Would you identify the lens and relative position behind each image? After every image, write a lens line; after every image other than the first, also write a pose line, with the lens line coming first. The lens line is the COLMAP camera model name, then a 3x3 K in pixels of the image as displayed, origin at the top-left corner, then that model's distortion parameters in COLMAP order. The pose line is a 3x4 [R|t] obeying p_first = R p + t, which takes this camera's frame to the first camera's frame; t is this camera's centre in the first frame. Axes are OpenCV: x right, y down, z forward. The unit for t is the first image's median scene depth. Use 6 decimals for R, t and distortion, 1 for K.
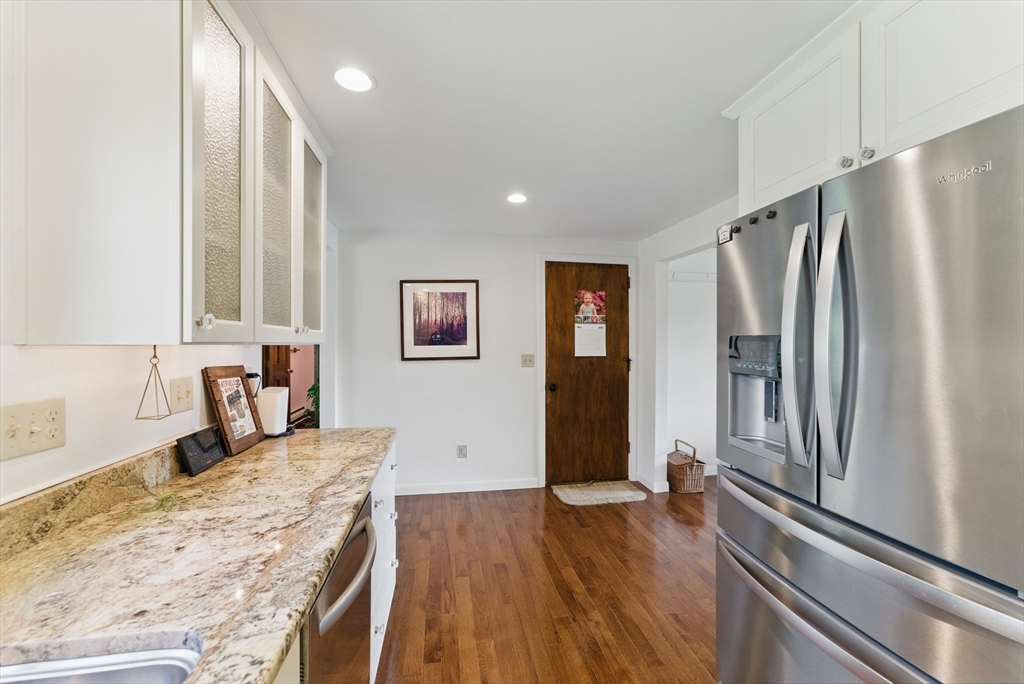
lens RADIAL K [[410.3, 0, 515.4], [0, 410.3, 341.3], [0, 0, 1]] dist [-0.001375, -0.000384]
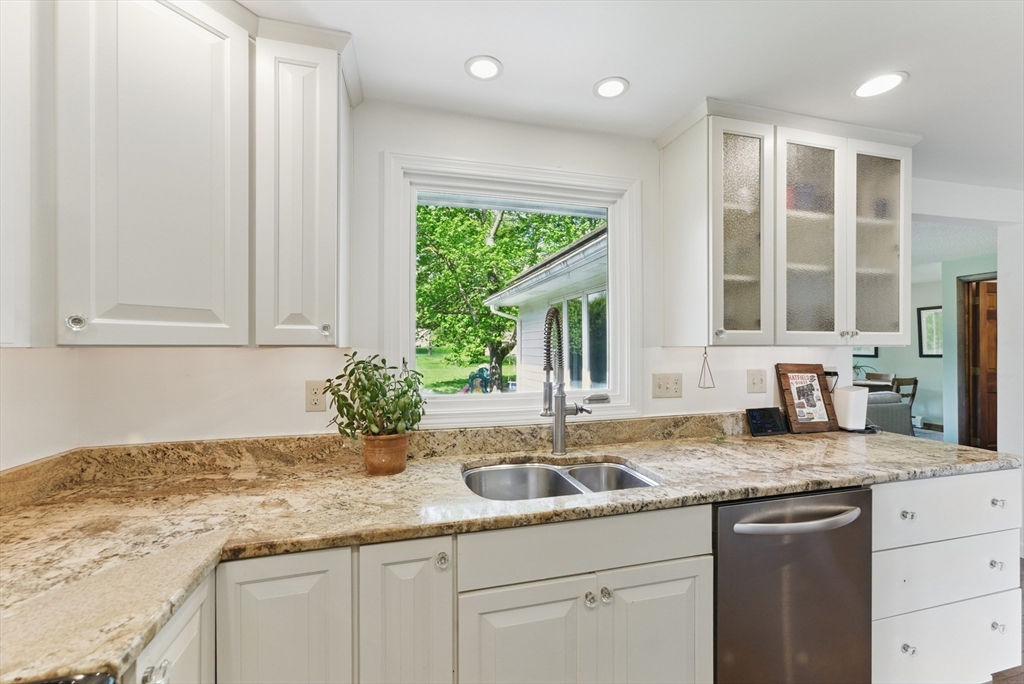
lens RADIAL K [[420.7, 0, 515.2], [0, 420.7, 345.4], [0, 0, 1]] dist [-0.001439, -0.000139]
pose [[0.095398, 0.000980, -0.995439, 0.694763], [0.003211, 0.999994, 0.001292, -0.001068], [0.995434, -0.003320, 0.095395, 0.004832]]
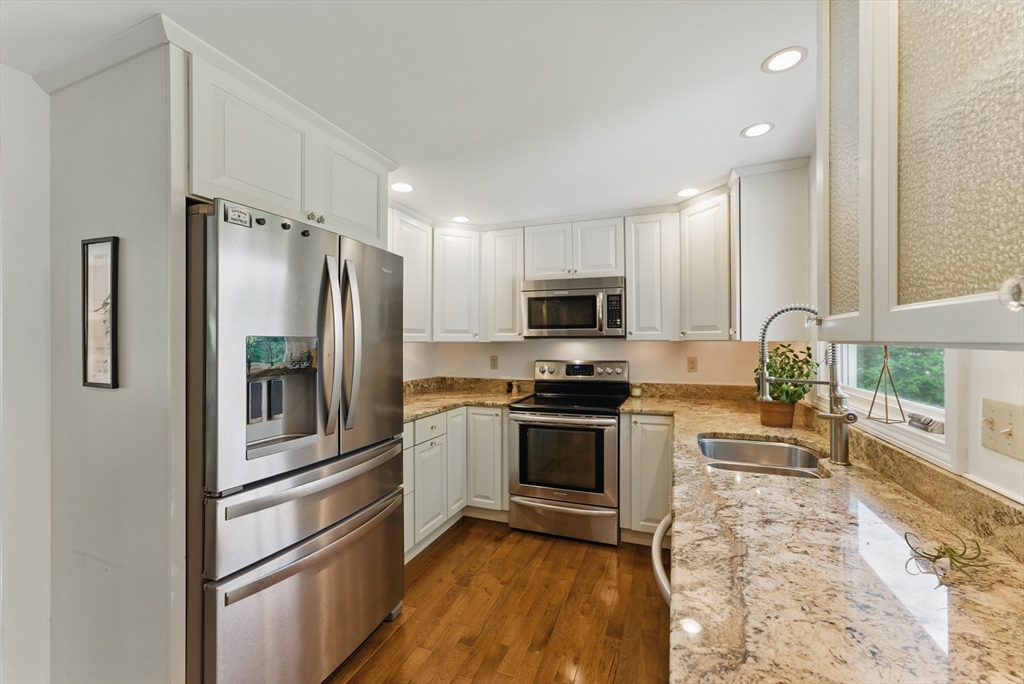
lens RADIAL K [[410.3, 0, 515.4], [0, 410.3, 341.3], [0, 0, 1]] dist [-0.001375, -0.000384]
pose [[-0.856904, 0.004709, 0.515454, -0.518495], [0.004259, 0.999989, -0.002055, 0.002581], [-0.515458, 0.000434, -0.856915, 1.824407]]
